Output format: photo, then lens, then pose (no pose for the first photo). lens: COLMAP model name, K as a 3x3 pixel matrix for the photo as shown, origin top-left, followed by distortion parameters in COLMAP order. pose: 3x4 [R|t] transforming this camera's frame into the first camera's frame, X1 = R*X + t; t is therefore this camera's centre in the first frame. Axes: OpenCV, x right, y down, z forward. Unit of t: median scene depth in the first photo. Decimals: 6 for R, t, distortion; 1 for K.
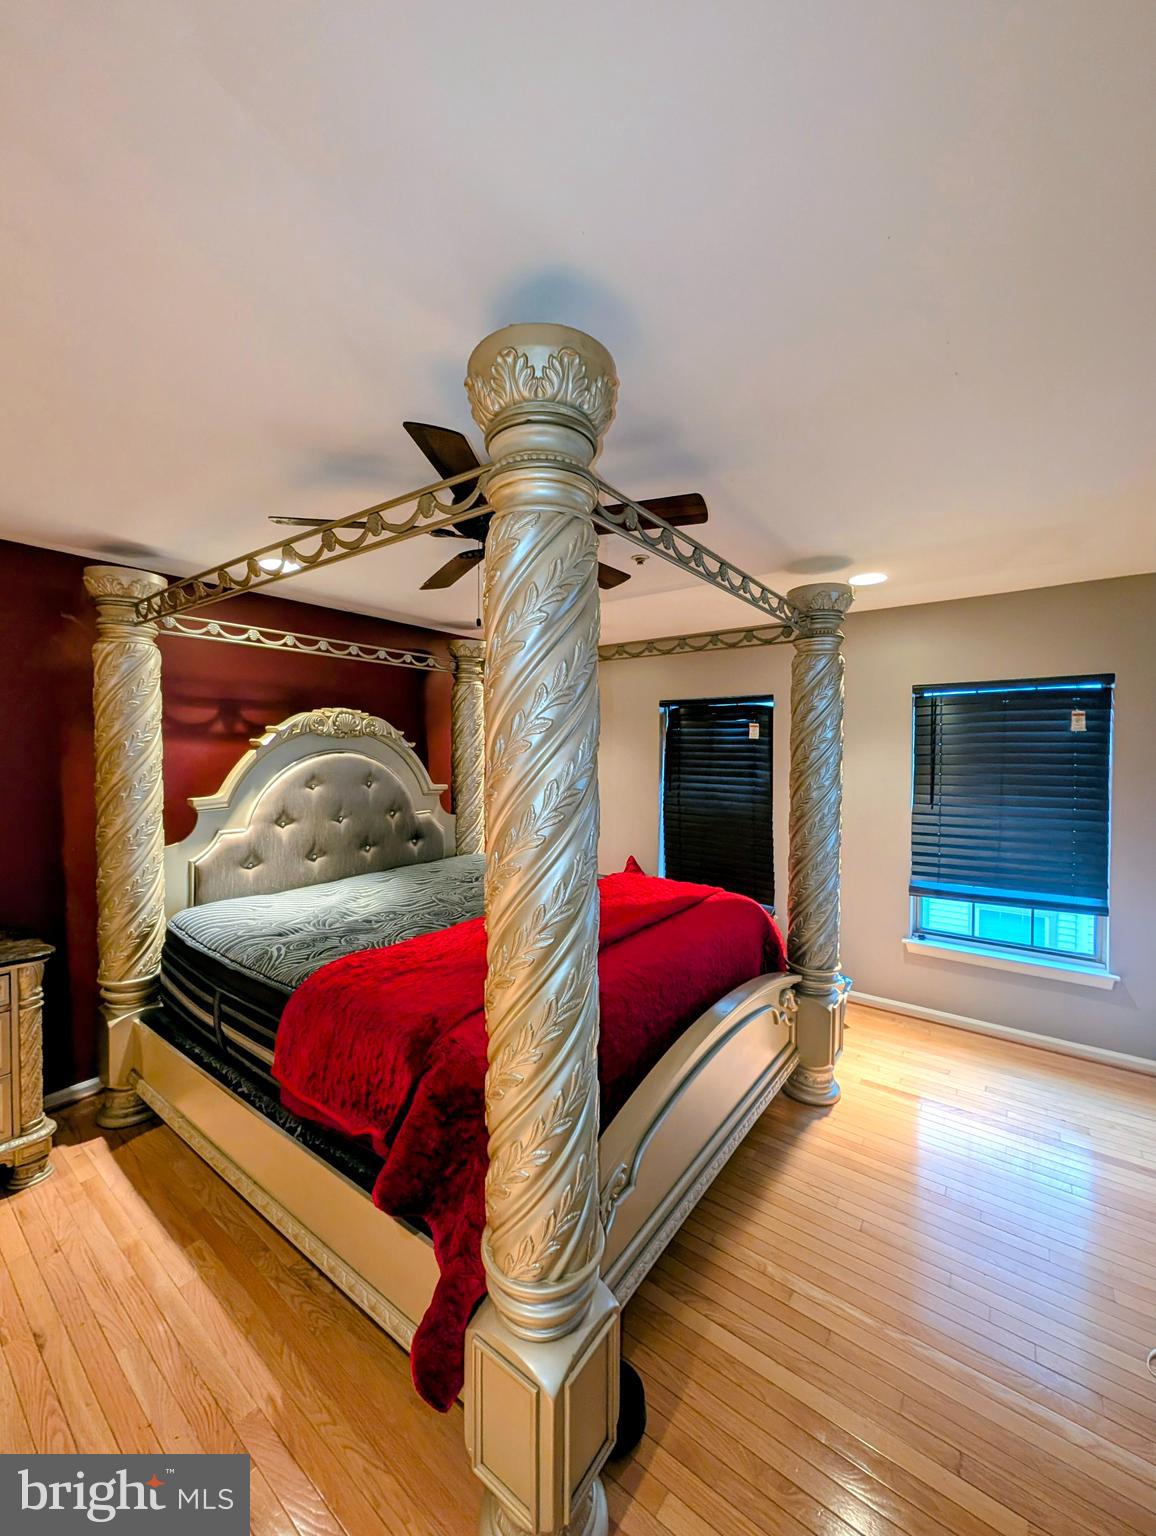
lens RADIAL K [[583.6, 0, 580.4], [0, 583.6, 764.6], [0, 0, 1]] dist [-0.001159, 0.000156]
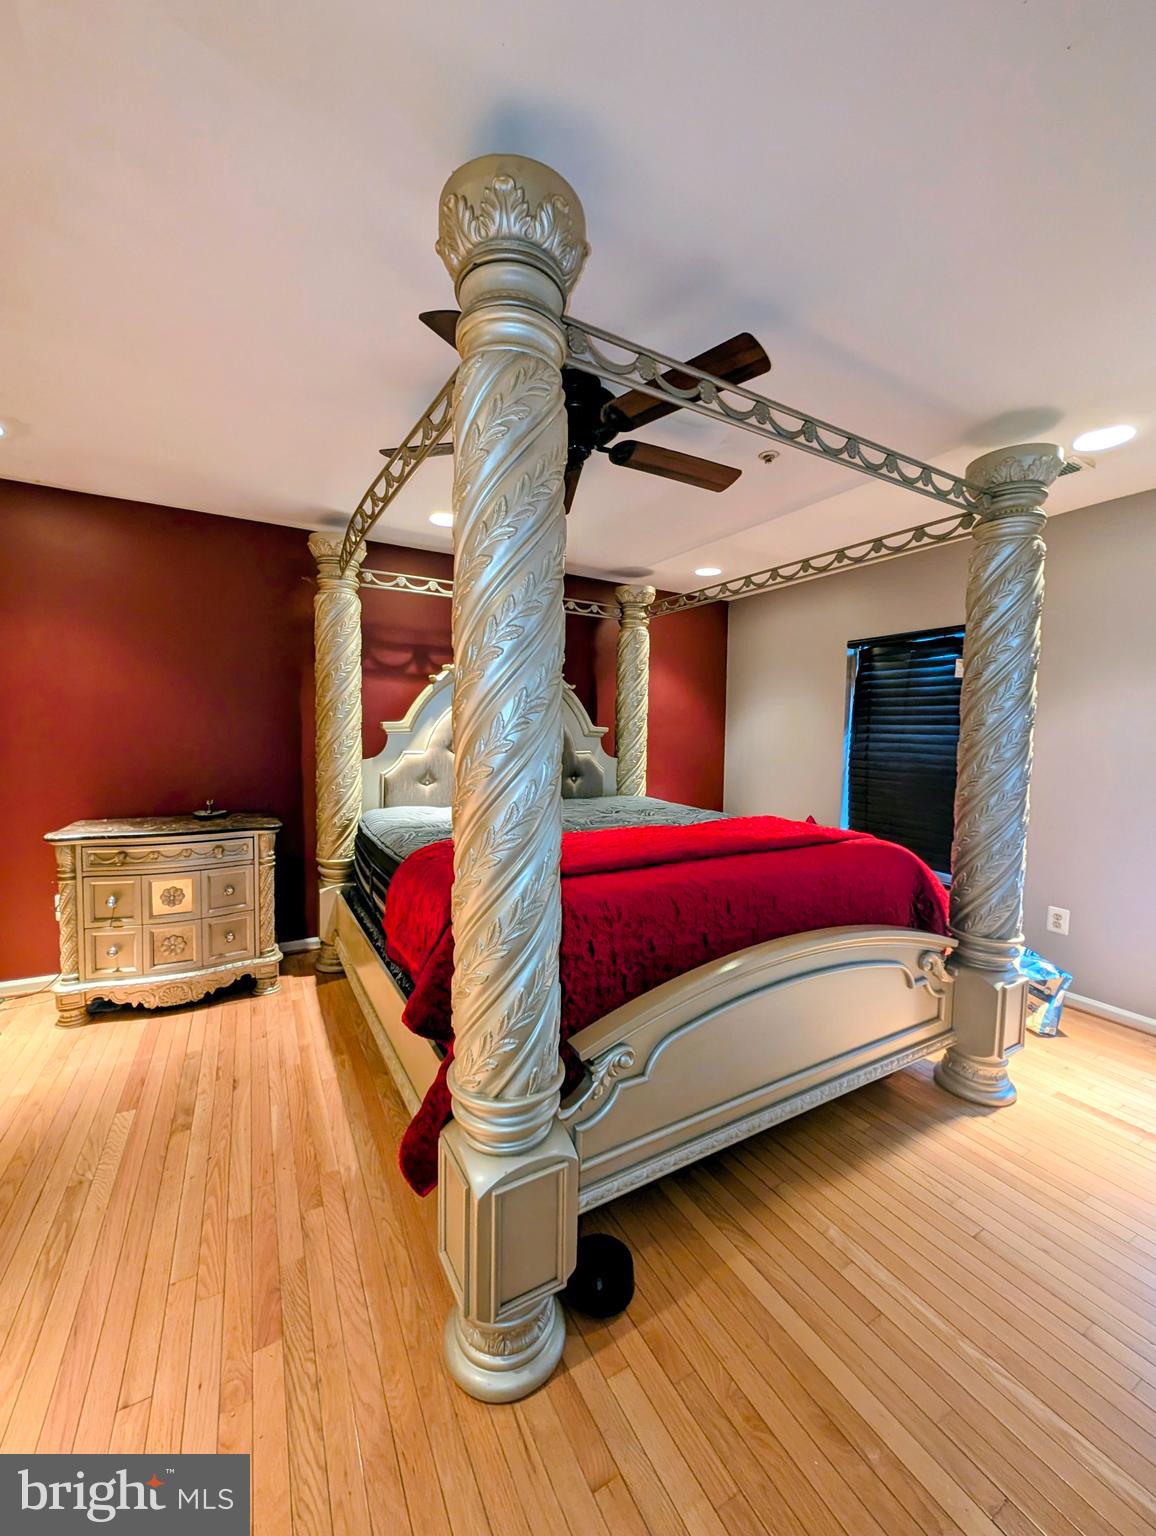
lens RADIAL K [[583.6, 0, 580.4], [0, 583.6, 764.6], [0, 0, 1]] dist [-0.001159, 0.000156]
pose [[0.916621, 0.034565, -0.398259, 0.209113], [-0.024345, 0.999232, 0.030694, 0.102760], [0.399014, -0.018439, 0.916759, 0.045167]]
